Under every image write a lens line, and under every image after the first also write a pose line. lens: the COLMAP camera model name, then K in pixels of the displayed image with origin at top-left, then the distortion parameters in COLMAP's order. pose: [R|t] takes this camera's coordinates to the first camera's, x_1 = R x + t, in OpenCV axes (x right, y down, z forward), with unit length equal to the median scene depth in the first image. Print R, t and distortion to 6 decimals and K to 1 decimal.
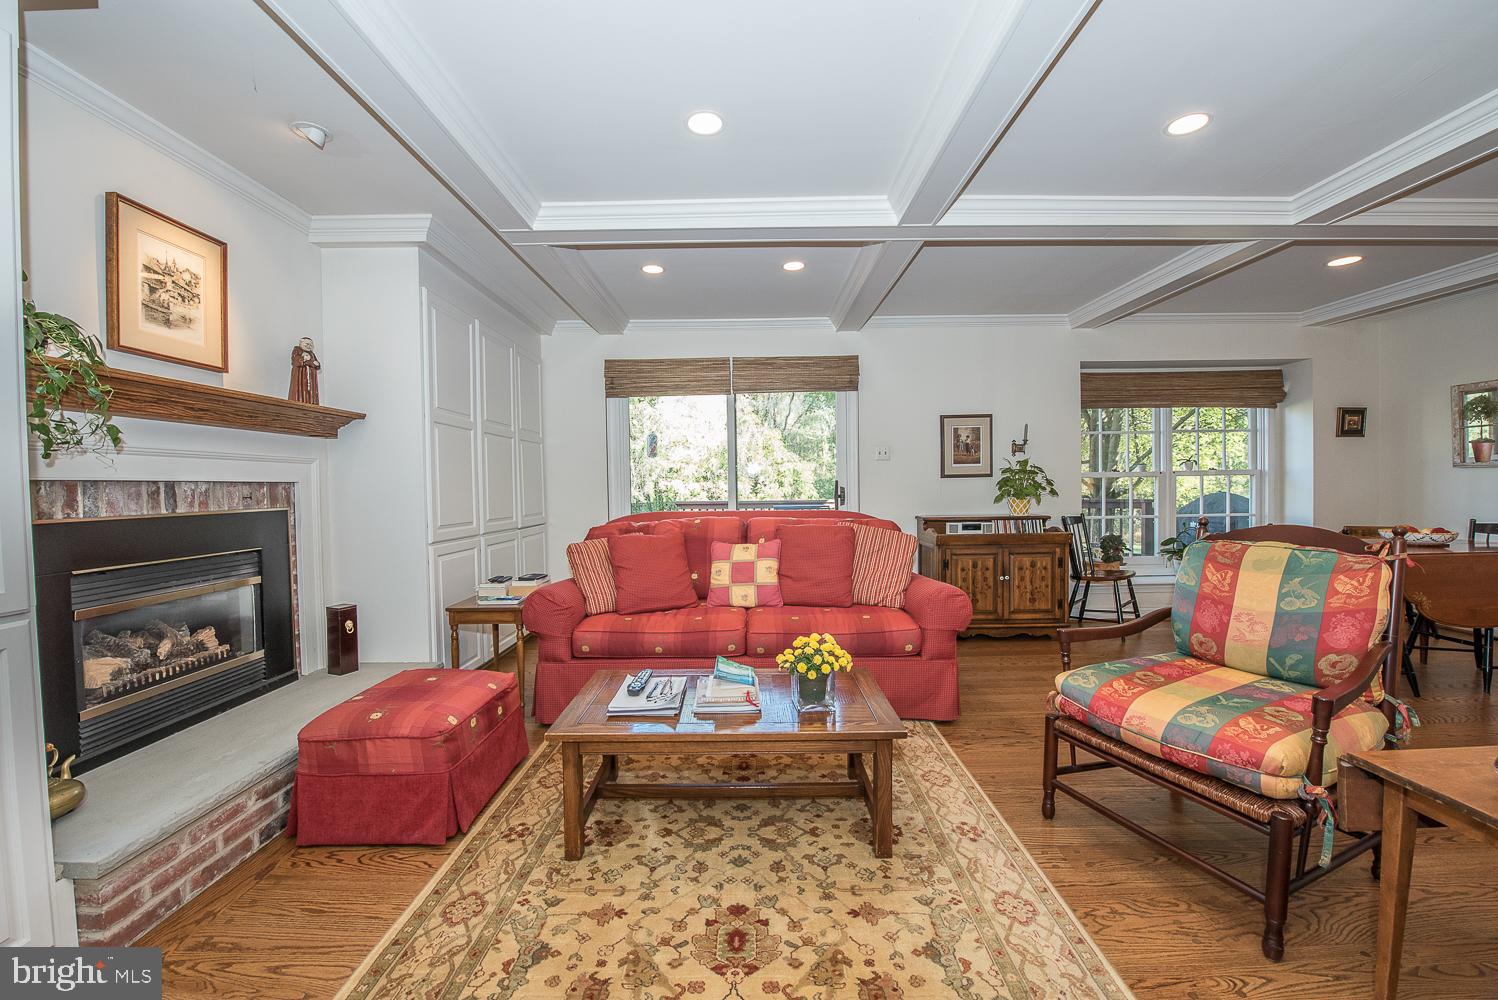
lens RADIAL K [[595.7, 0, 750.3], [0, 595.7, 495.7], [0, 0, 1]] dist [-0.018806, -0.001529]
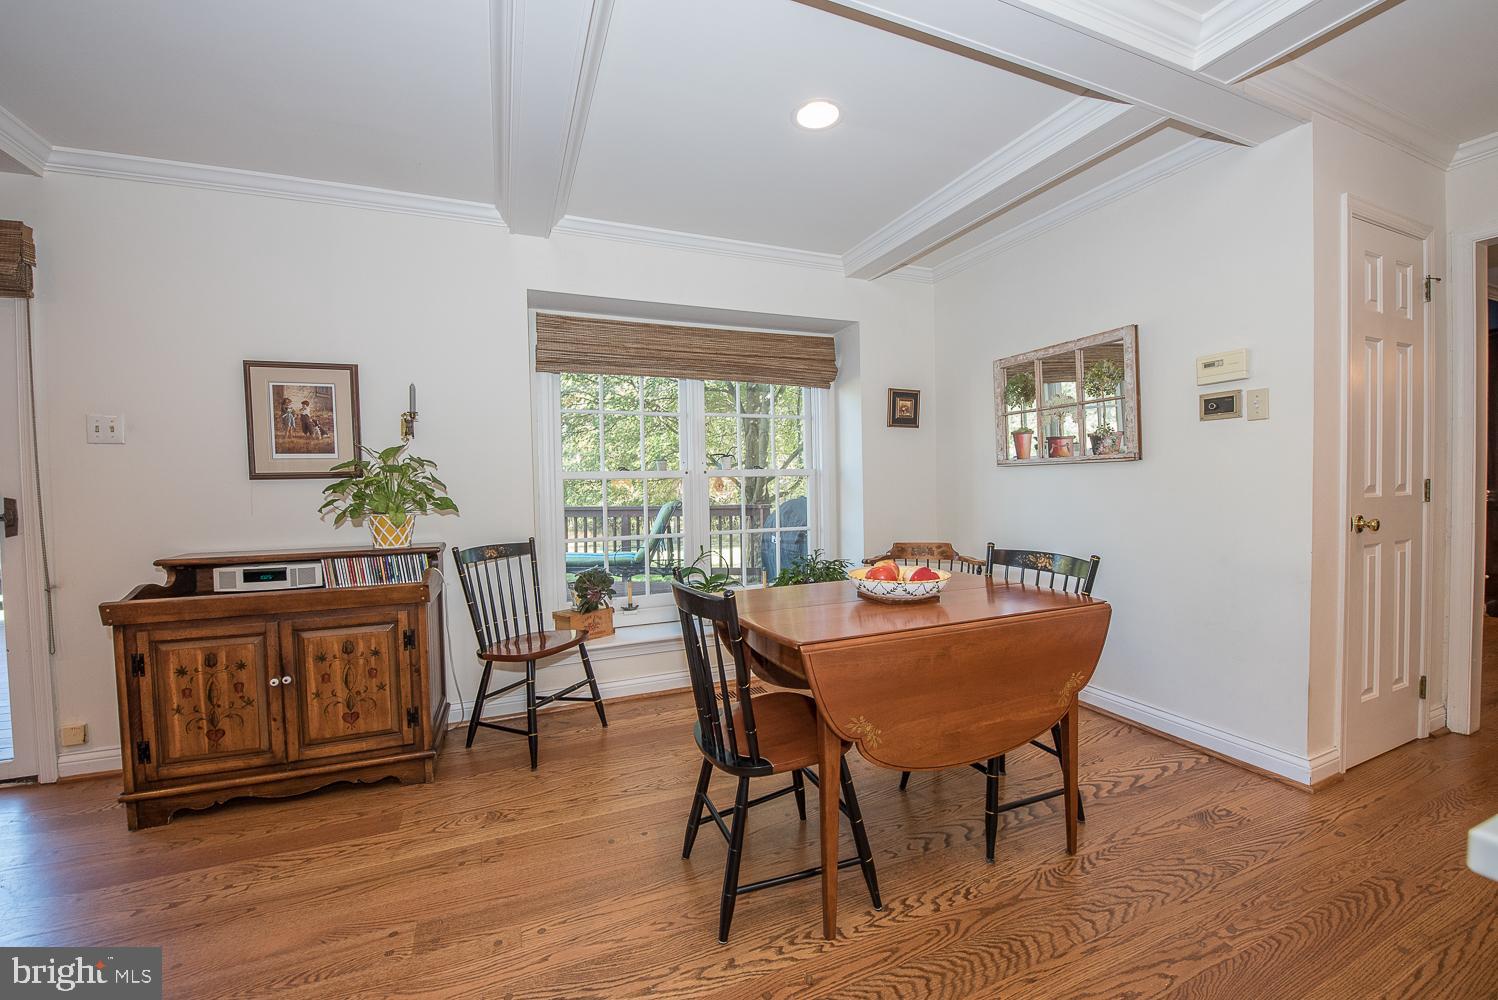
lens RADIAL K [[595.7, 0, 748.2], [0, 595.7, 500.2], [0, 0, 1]] dist [-0.018806, -0.001529]
pose [[0.920728, -0.011303, 0.390040, 0.584521], [0.010323, 0.999936, 0.004609, -0.010635], [-0.390068, -0.000217, 0.920786, 0.385920]]
